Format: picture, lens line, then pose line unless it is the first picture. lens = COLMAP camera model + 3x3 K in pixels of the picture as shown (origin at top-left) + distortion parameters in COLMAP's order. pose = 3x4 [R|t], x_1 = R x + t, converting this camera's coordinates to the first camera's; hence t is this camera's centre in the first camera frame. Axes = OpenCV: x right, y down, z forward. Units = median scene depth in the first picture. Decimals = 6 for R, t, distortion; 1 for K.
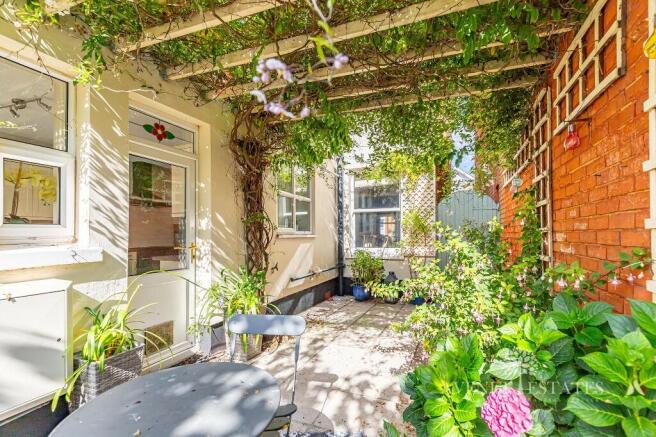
lens RADIAL K [[297.9, 0, 327.3], [0, 297.9, 230.4], [0, 0, 1]] dist [0.000483, 0.000076]
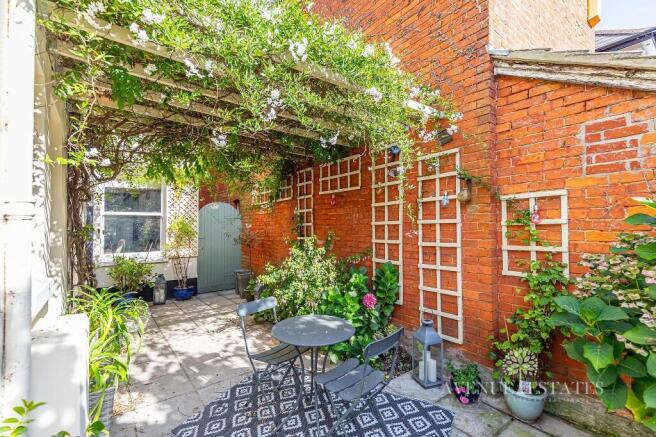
lens RADIAL K [[296.0, 0, 328.0], [0, 296.0, 218.5], [0, 0, 1]] dist [0.000095, -0.000032]
pose [[0.515638, 0.023847, 0.856475, -0.638399], [-0.006695, 0.999694, -0.023804, -0.063397], [-0.856780, 0.006540, 0.515640, -0.090827]]
